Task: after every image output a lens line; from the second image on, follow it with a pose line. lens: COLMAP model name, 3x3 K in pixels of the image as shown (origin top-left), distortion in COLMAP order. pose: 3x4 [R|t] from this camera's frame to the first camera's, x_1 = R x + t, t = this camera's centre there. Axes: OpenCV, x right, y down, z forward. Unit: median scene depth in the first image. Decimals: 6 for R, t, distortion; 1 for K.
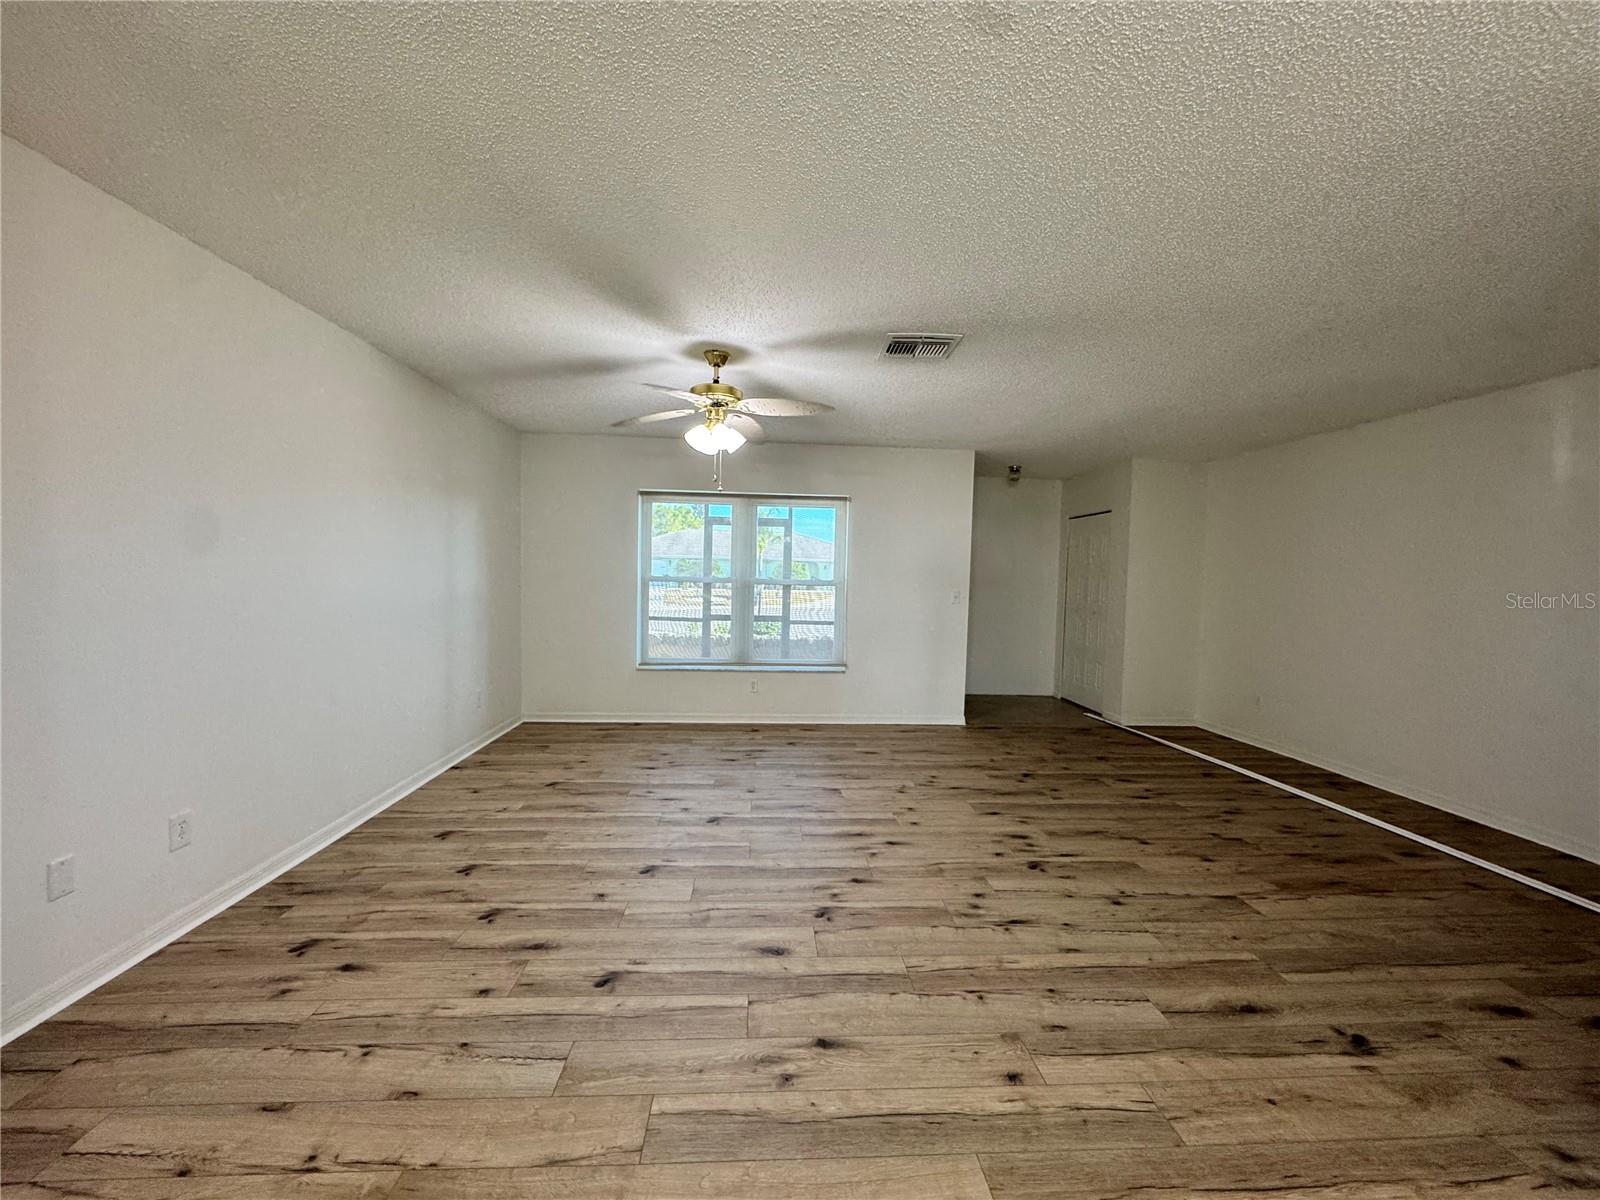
lens RADIAL K [[636.8, 0, 800.3], [0, 636.8, 602.6], [0, 0, 1]] dist [-0.002024, 0.000460]
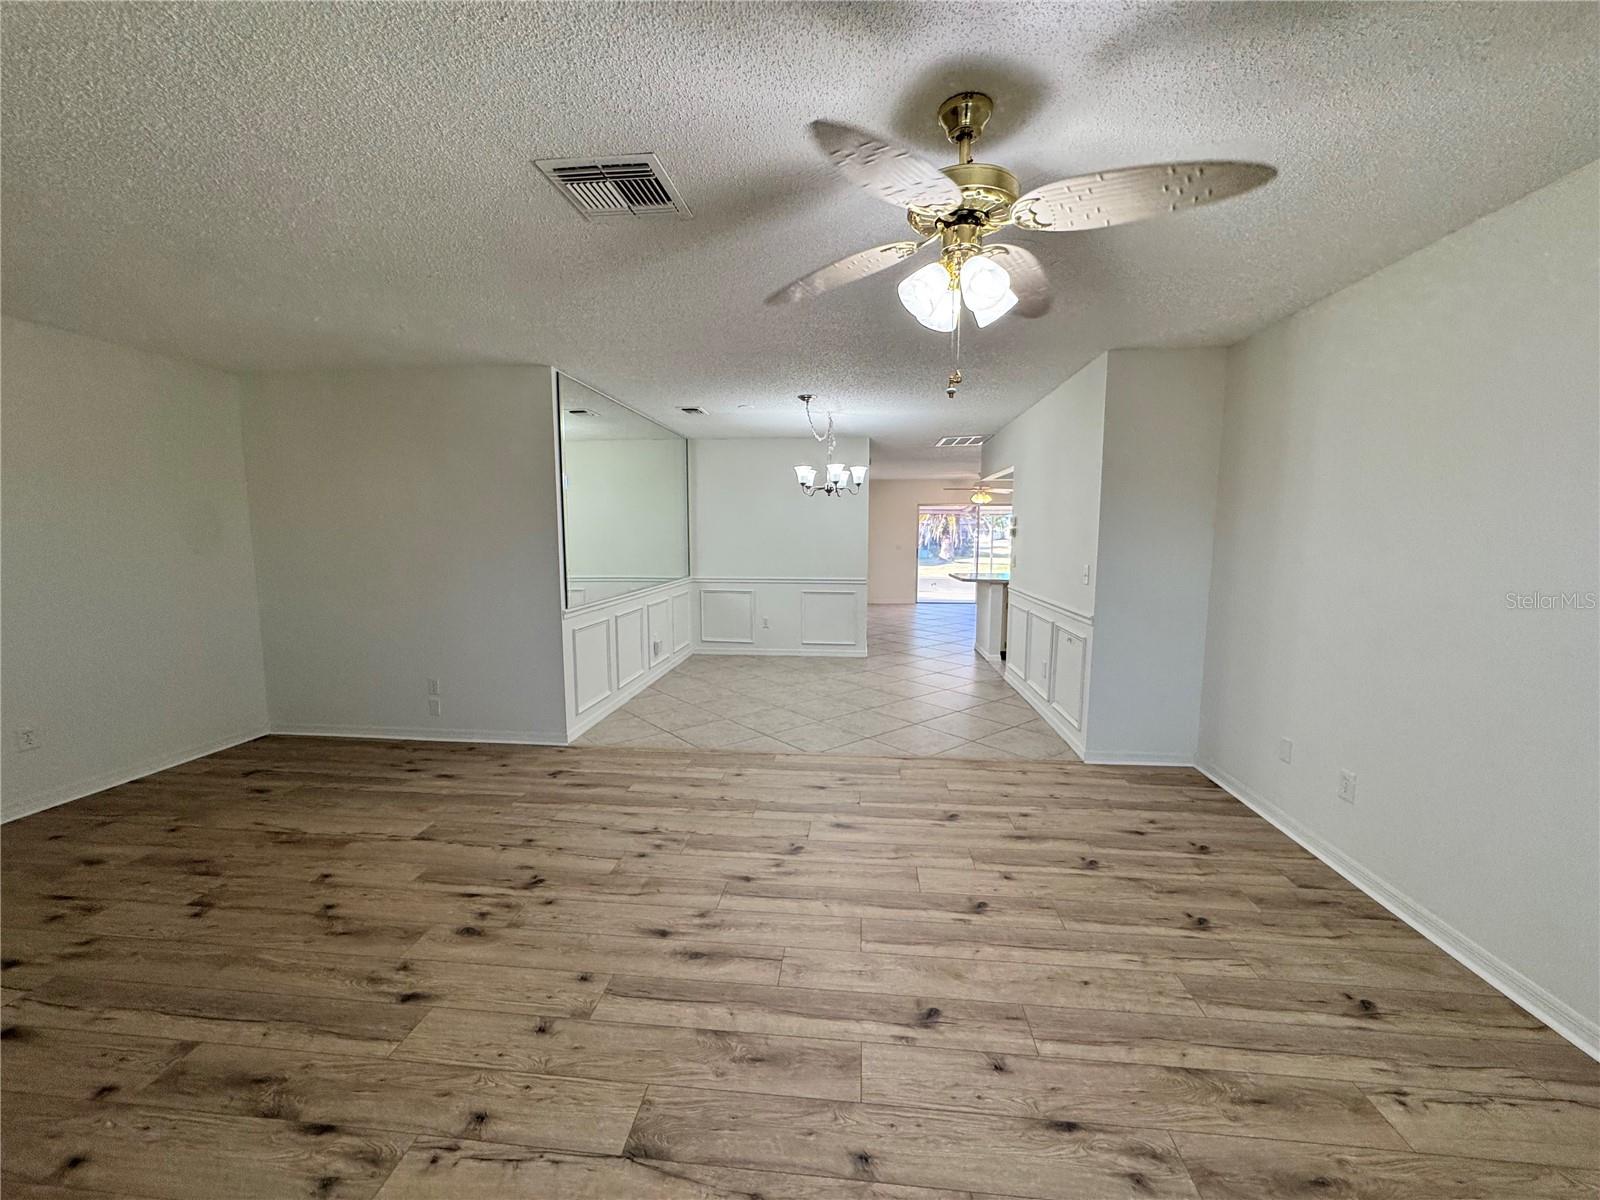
lens RADIAL K [[636.8, 0, 794.4], [0, 636.8, 602.5], [0, 0, 1]] dist [-0.002024, 0.000460]
pose [[-0.985080, -0.044321, 0.166292, -0.121246], [-0.017391, 0.986959, 0.160028, -0.121449], [-0.171216, 0.154748, -0.973005, 1.872345]]
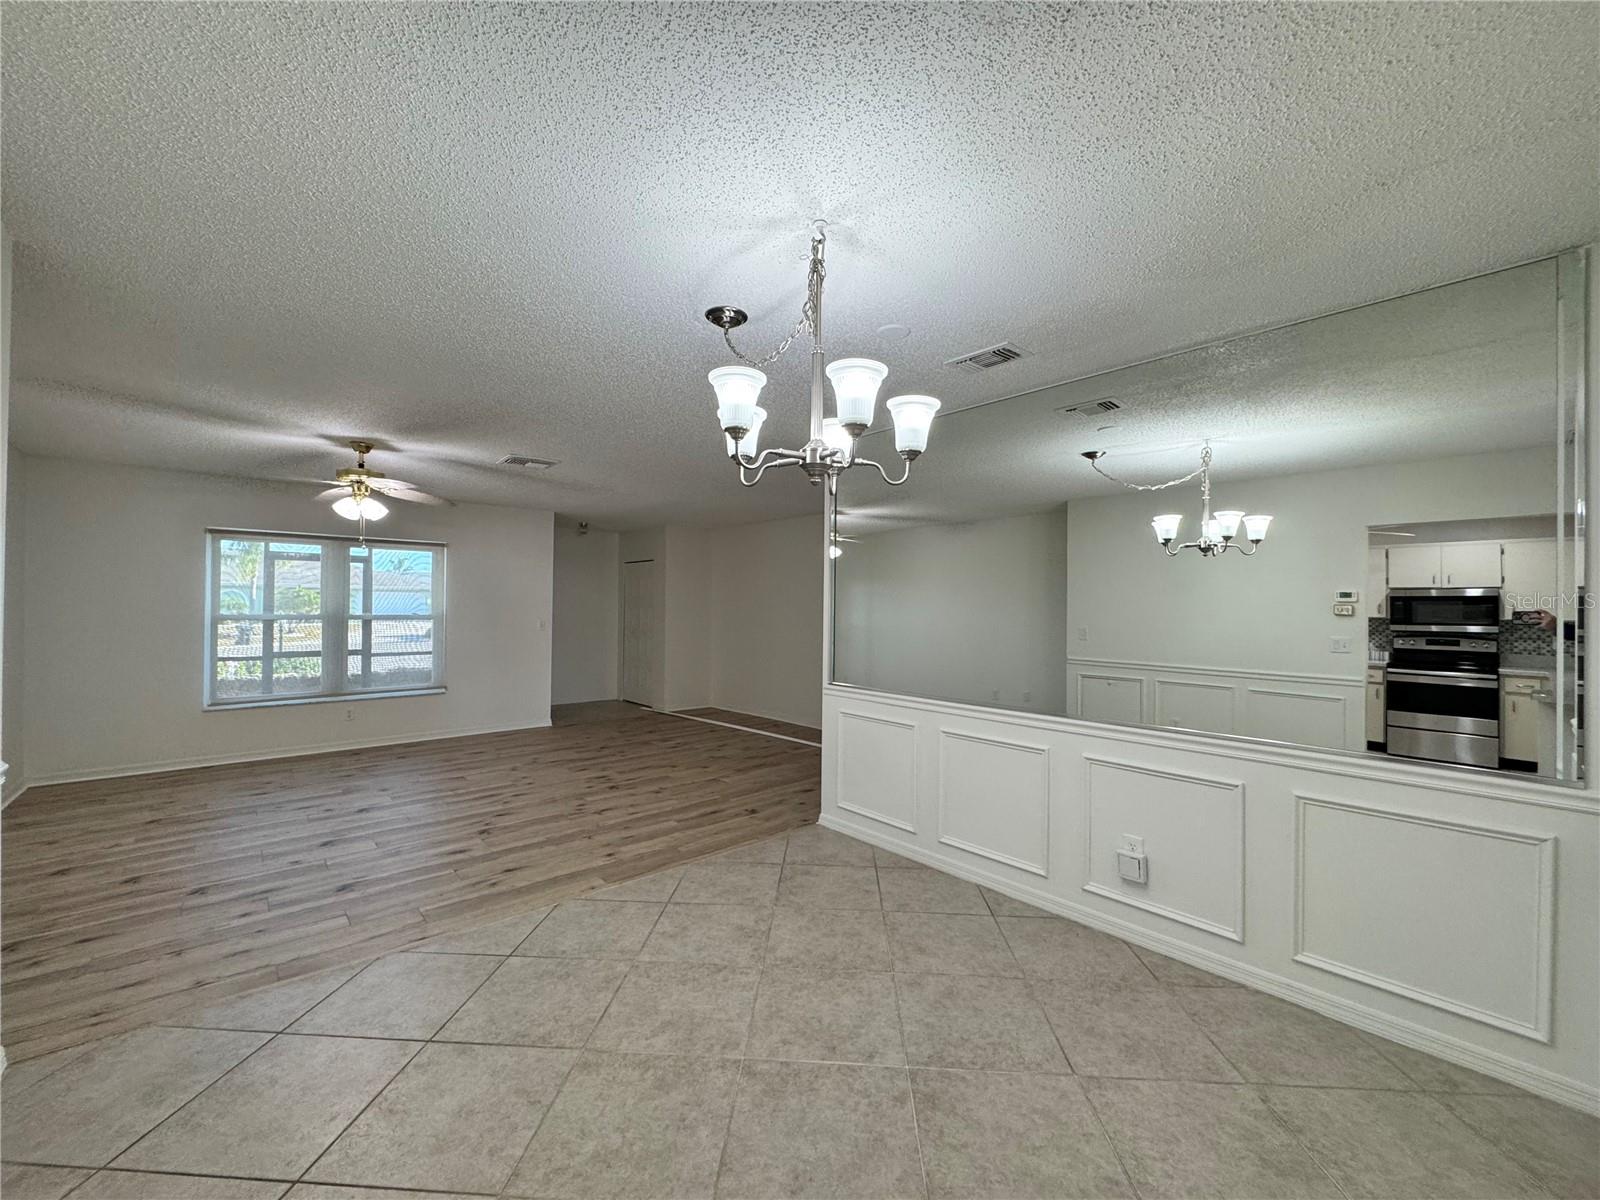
lens RADIAL K [[636.8, 0, 796.2], [0, 636.8, 605.3], [0, 0, 1]] dist [-0.002024, 0.000460]
pose [[0.788771, -0.015764, 0.614484, -0.281233], [0.037822, 0.999022, -0.022921, -0.000198], [-0.613522, 0.041320, 0.788596, -0.656776]]
